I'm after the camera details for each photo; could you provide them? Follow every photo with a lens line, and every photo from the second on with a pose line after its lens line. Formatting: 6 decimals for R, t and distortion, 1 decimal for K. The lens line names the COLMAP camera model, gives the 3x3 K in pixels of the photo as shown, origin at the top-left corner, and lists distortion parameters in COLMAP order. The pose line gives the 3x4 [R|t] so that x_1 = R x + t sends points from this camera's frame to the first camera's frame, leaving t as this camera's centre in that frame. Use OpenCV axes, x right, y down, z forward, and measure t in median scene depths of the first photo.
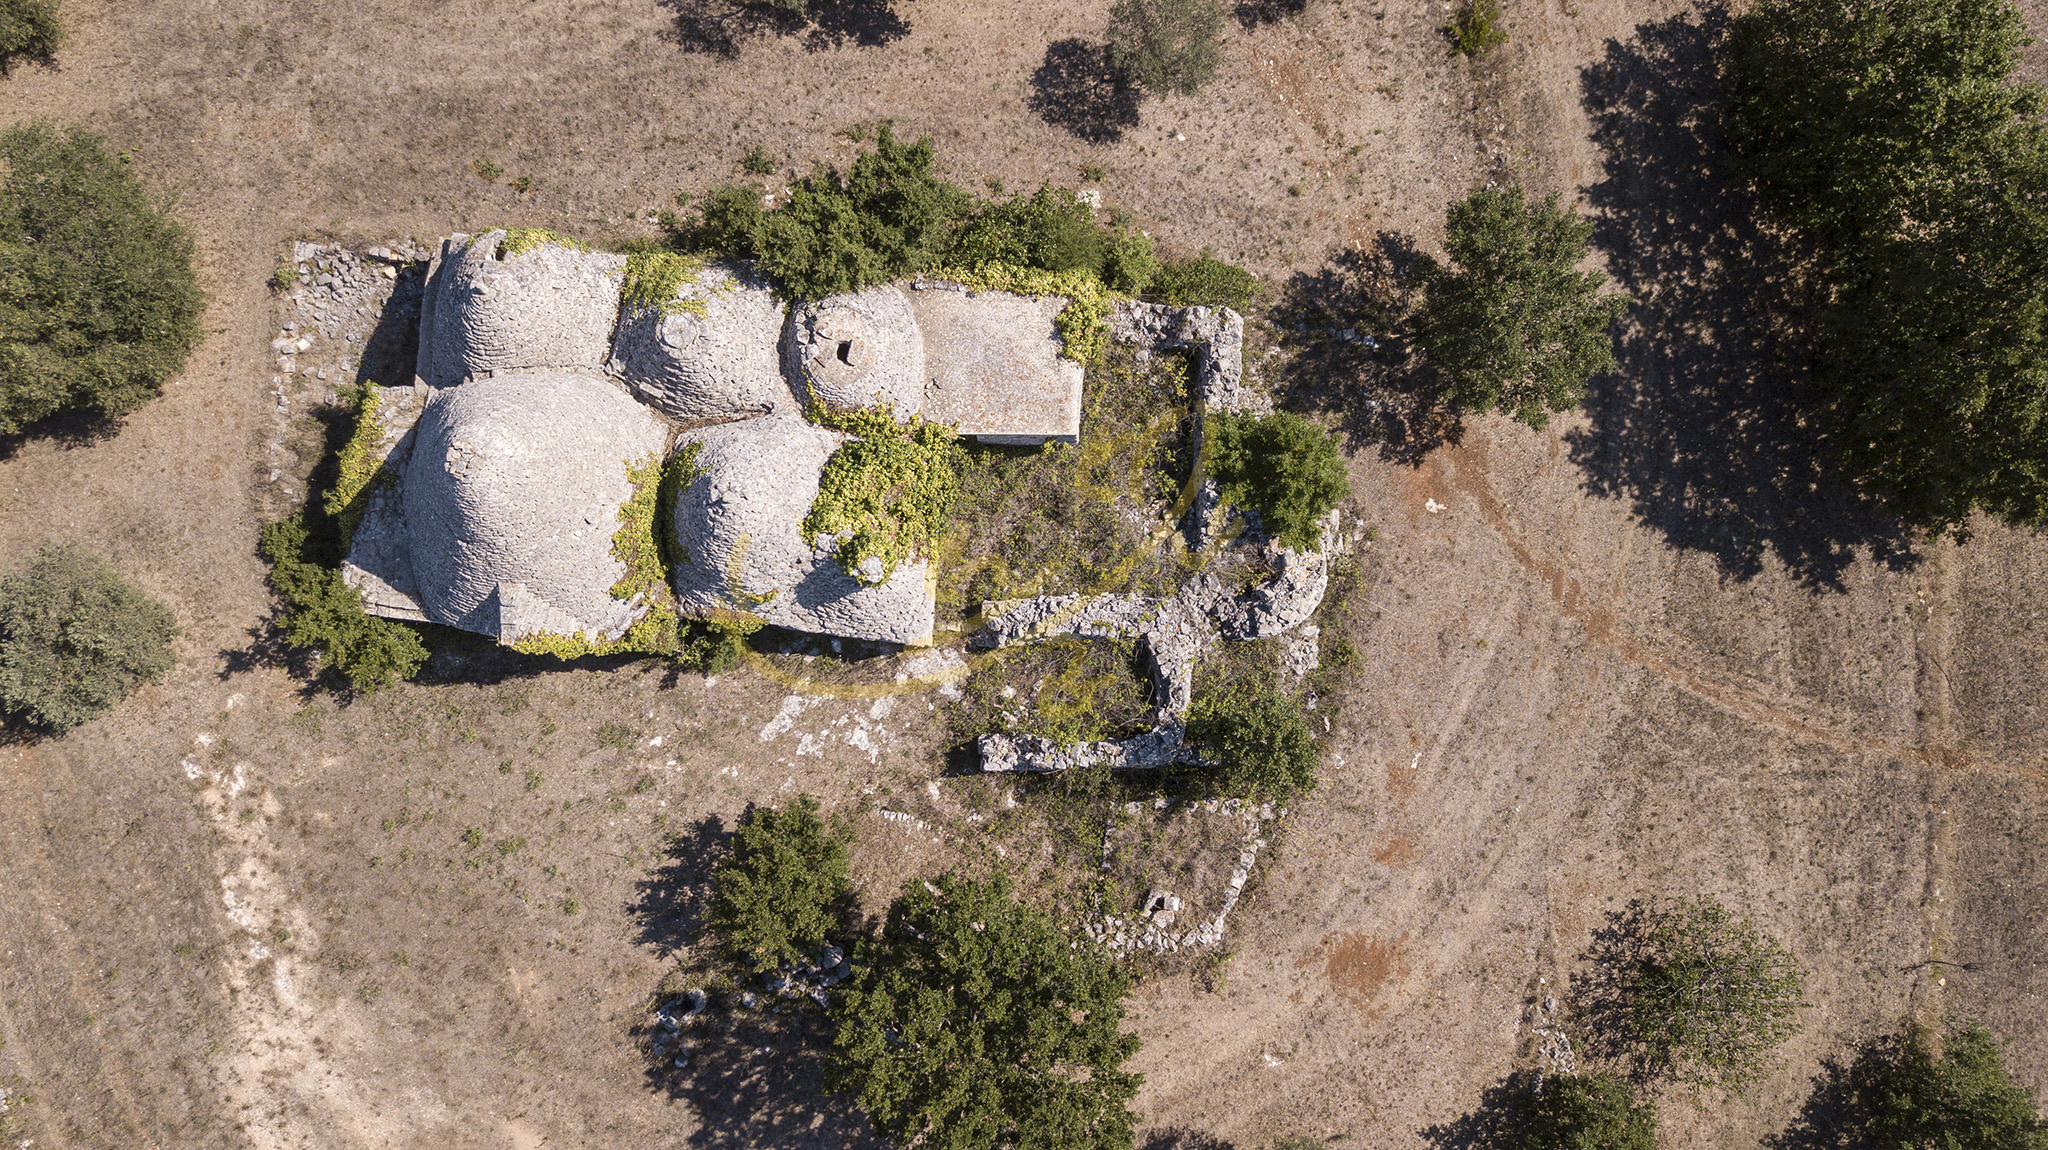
lens RADIAL K [[1565.2, 0, 1020.4], [0, 1565.2, 535.7], [0, 0, 1]] dist [0.003853, -0.012037]
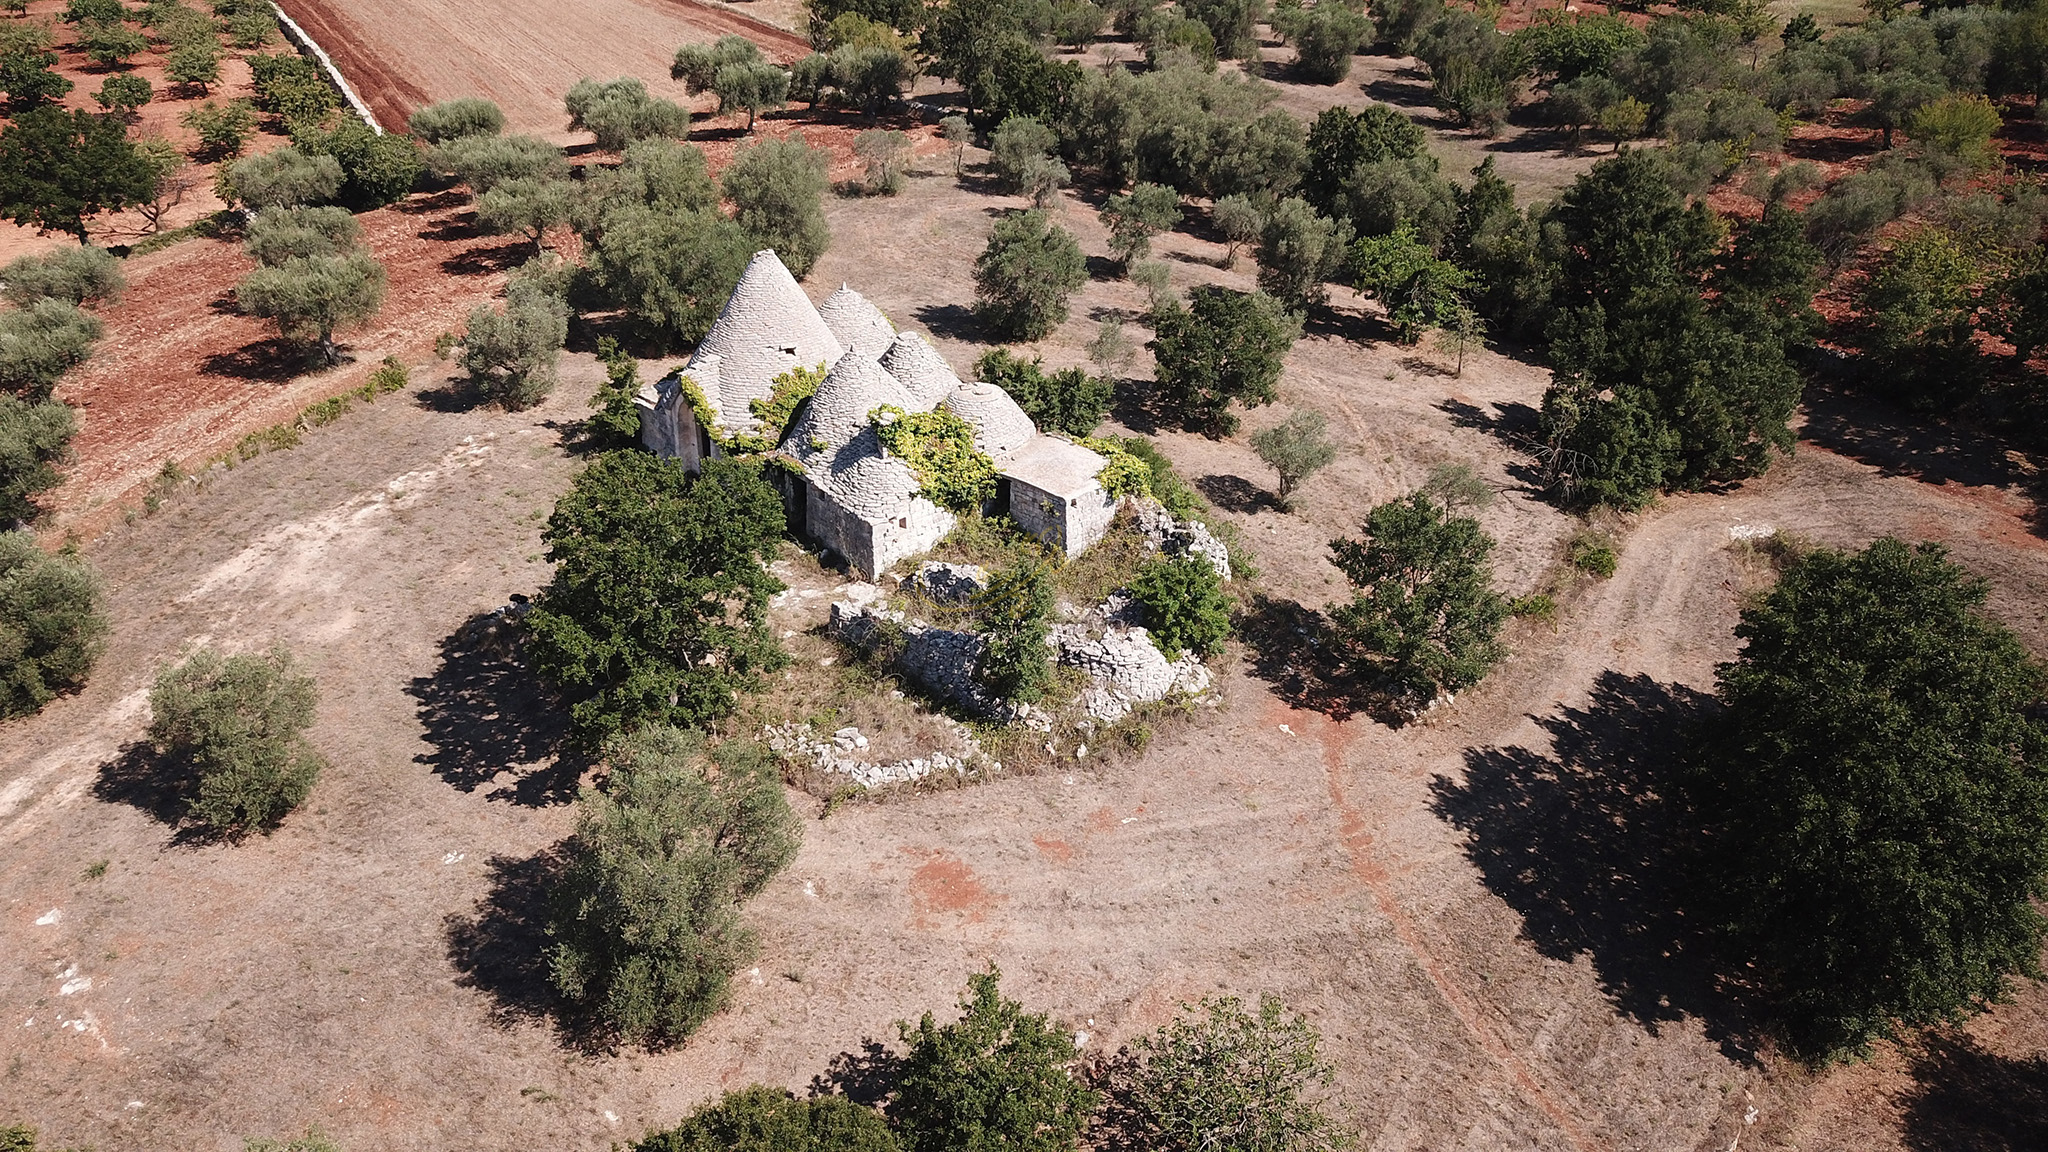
lens RADIAL K [[1565.2, 0, 1045.3], [0, 1565.2, 553.7], [0, 0, 1]] dist [0.003853, -0.012037]
pose [[0.761316, 0.299023, -0.575312, 0.753940], [-0.648087, 0.377709, -0.661302, 0.794795], [0.019556, 0.876311, 0.481348, 0.377454]]
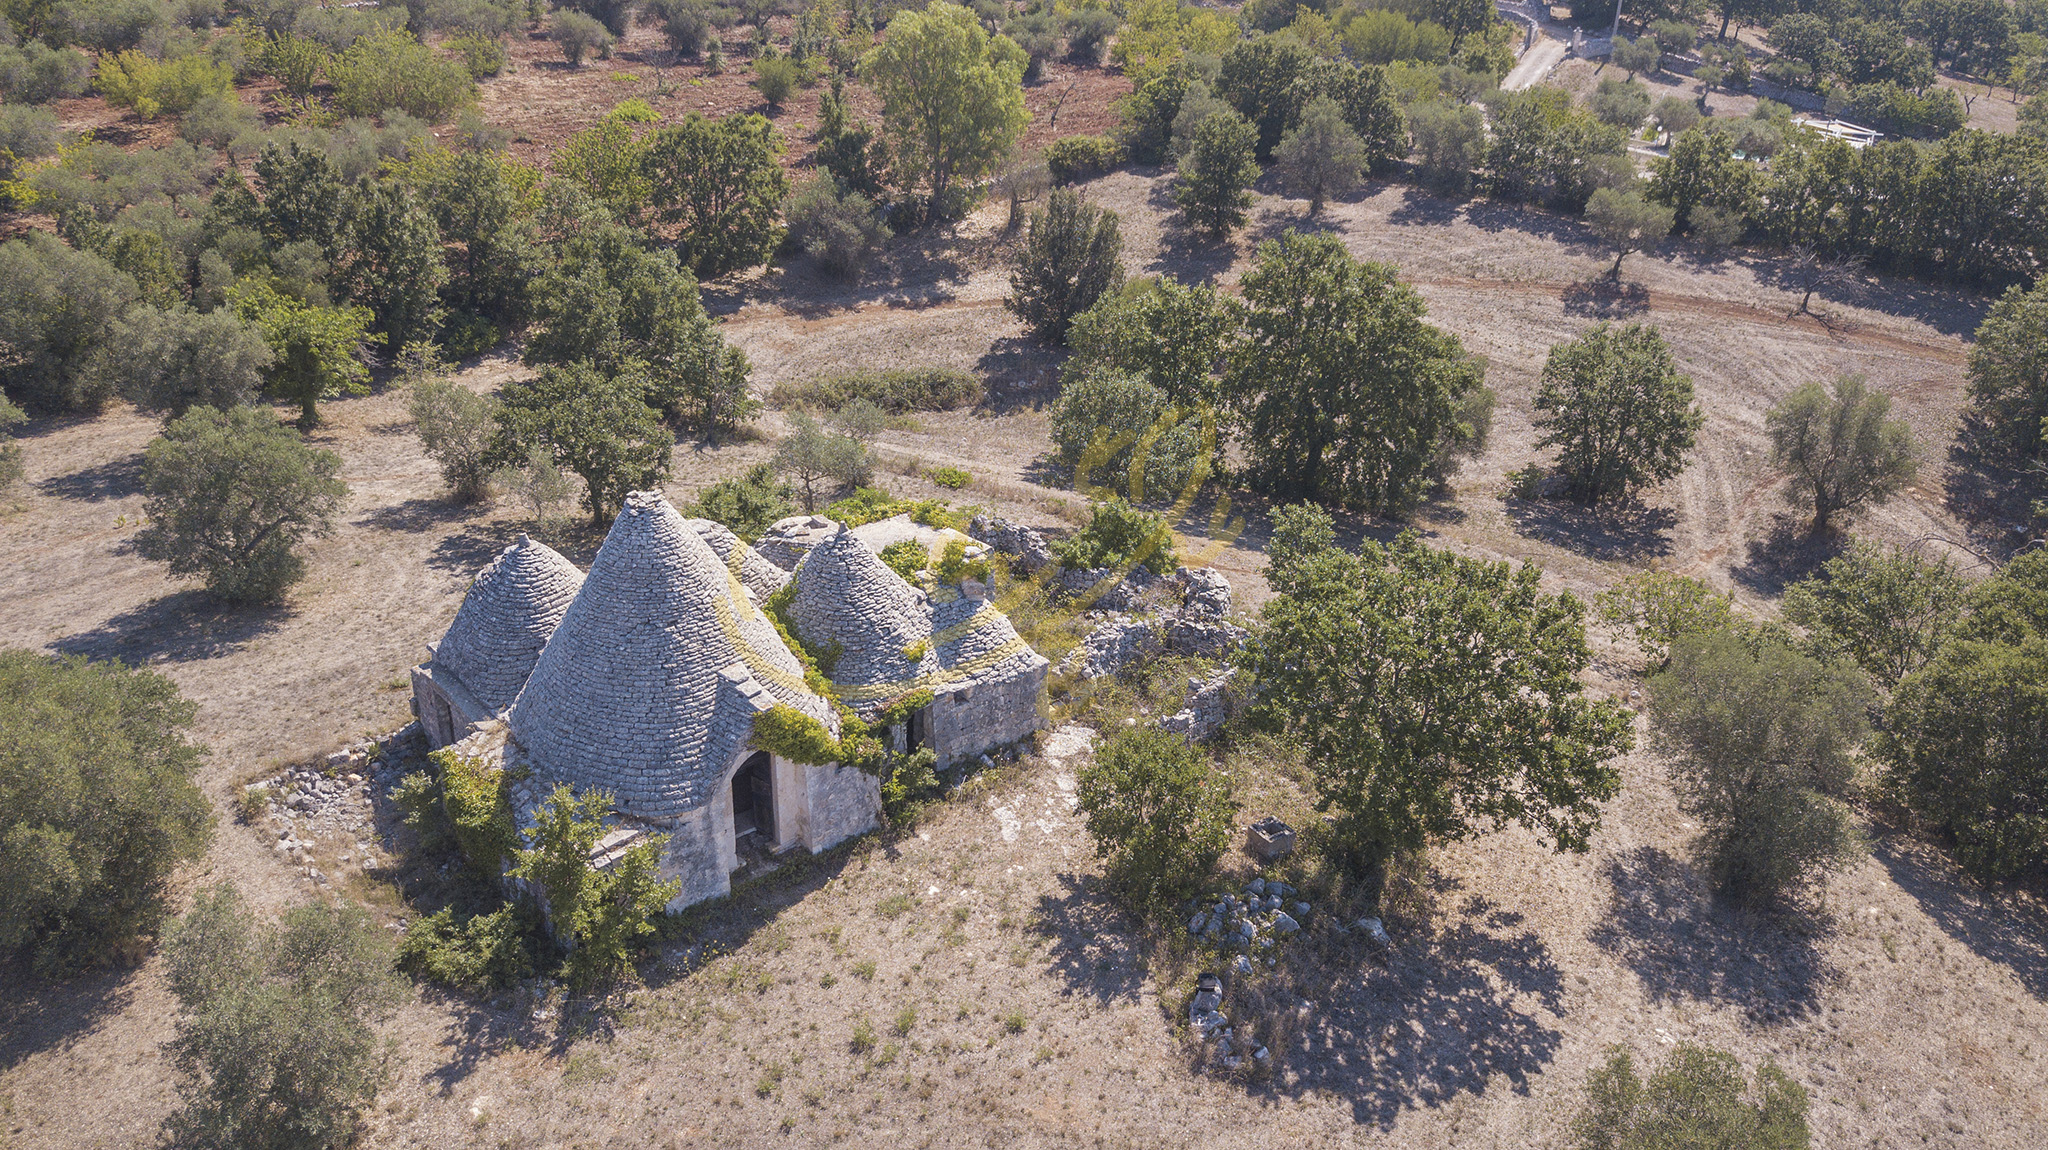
lens RADIAL K [[1565.2, 0, 1016.9], [0, 1565.2, 574.4], [0, 0, 1]] dist [0.003853, -0.012037]
pose [[0.648755, -0.320580, 0.690178, -0.729590], [0.757259, 0.361742, -0.543785, 0.563087], [-0.075340, 0.875427, 0.477444, 0.428610]]
